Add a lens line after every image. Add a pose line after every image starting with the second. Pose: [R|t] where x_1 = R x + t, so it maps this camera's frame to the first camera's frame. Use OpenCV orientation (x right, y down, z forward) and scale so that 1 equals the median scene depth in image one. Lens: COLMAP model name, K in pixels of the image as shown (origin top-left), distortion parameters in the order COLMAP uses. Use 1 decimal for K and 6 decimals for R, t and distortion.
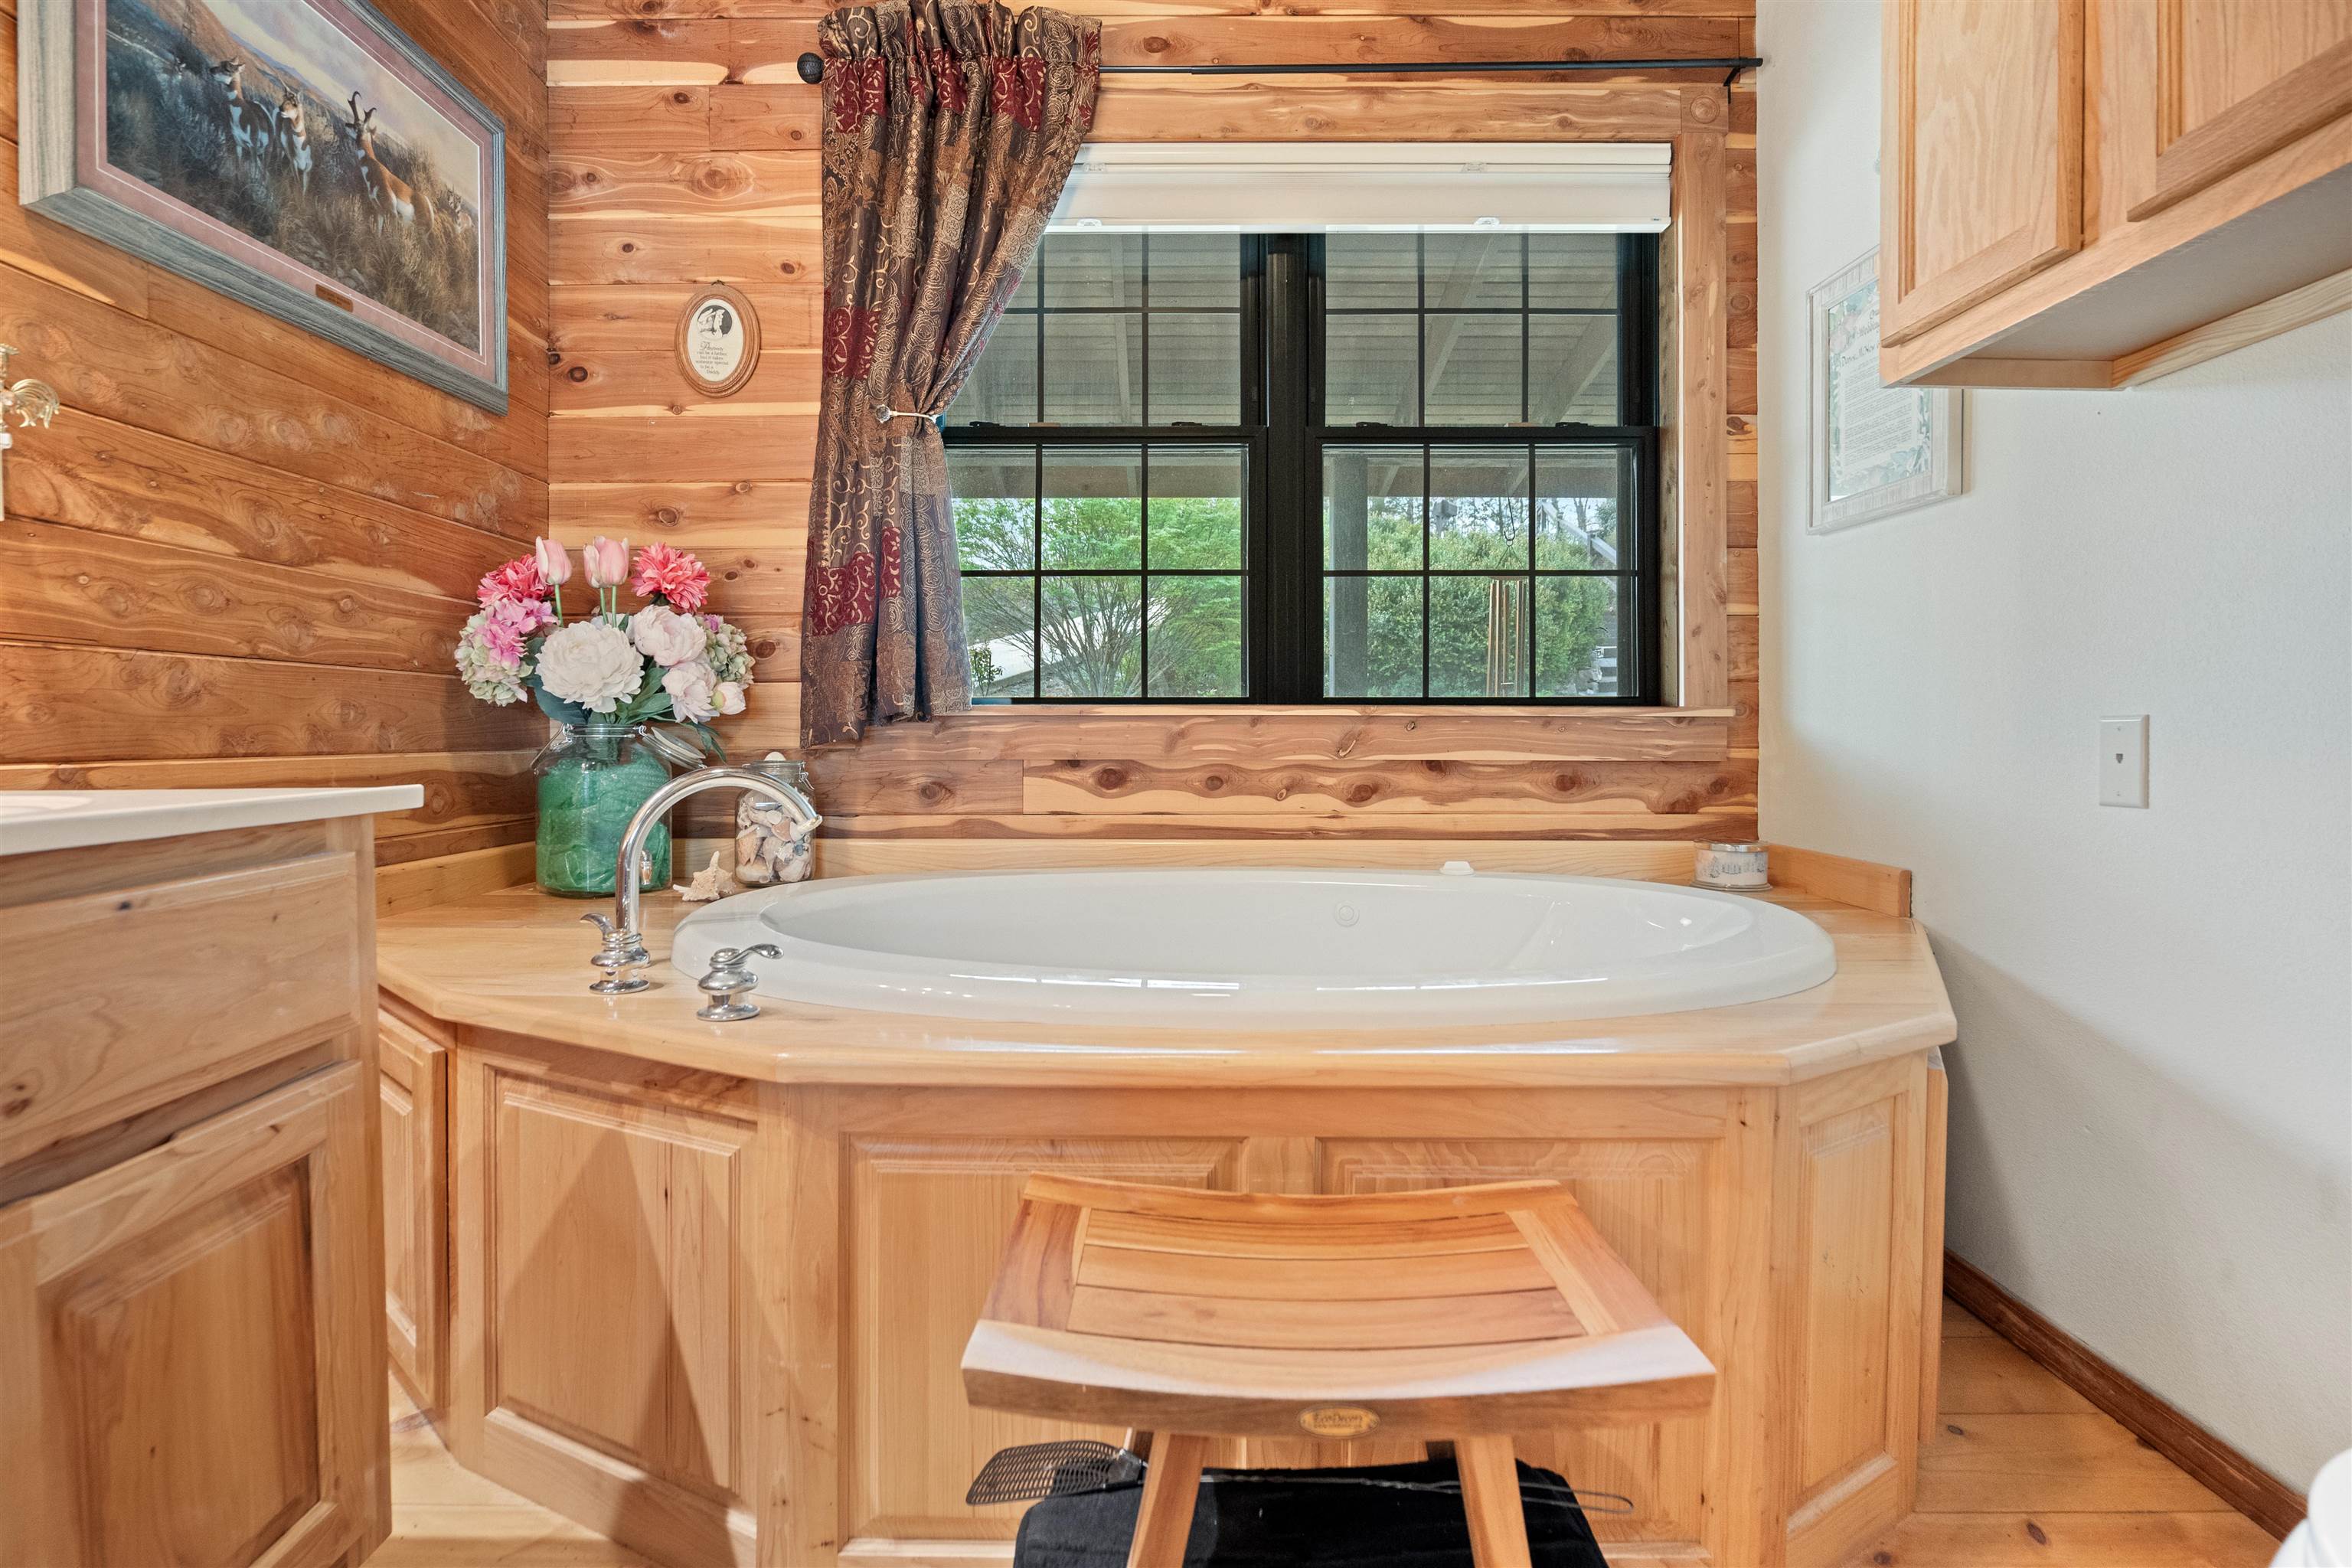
lens RADIAL K [[1104.1, 0, 1173.8], [0, 1104.1, 774.5], [0, 0, 1]] dist [-0.022665, 0.007318]
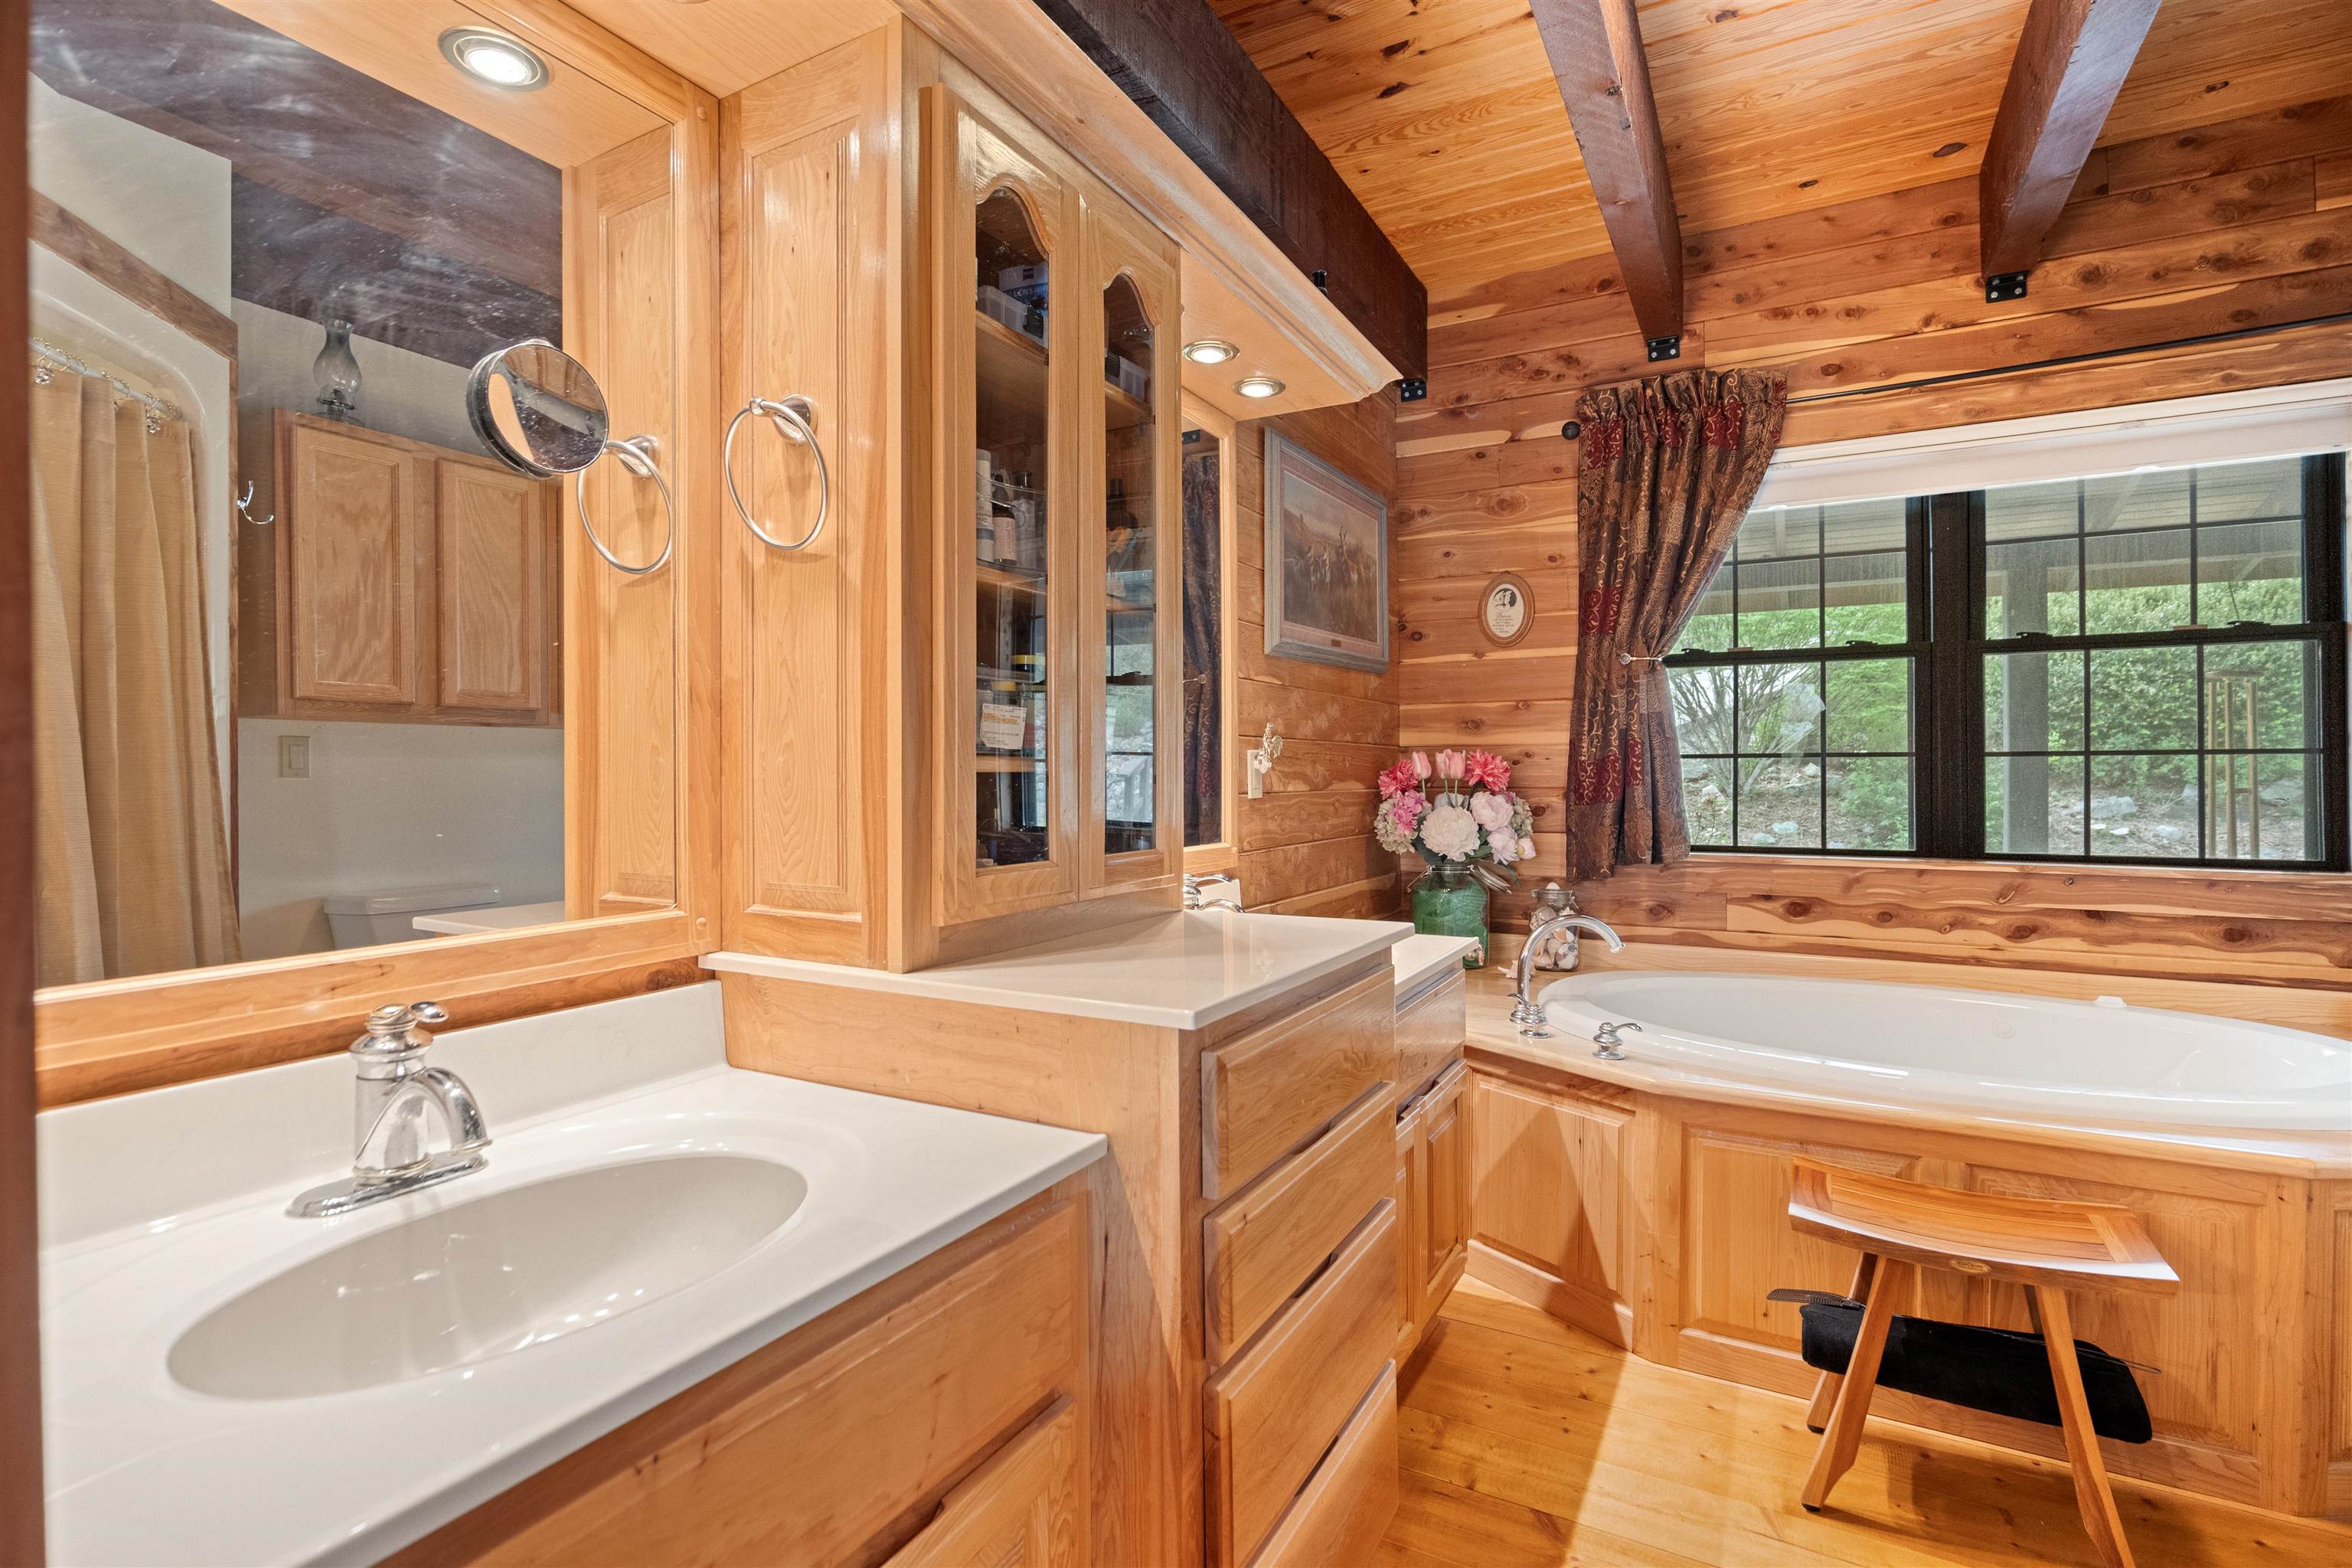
lens RADIAL K [[1104.1, 0, 1173.8], [0, 1104.1, 774.5], [0, 0, 1]] dist [-0.022665, 0.007318]
pose [[0.867734, -0.001630, -0.497025, -0.052929], [-0.014633, 0.999477, -0.028826, -0.117003], [0.496813, 0.032286, 0.867257, -0.597325]]
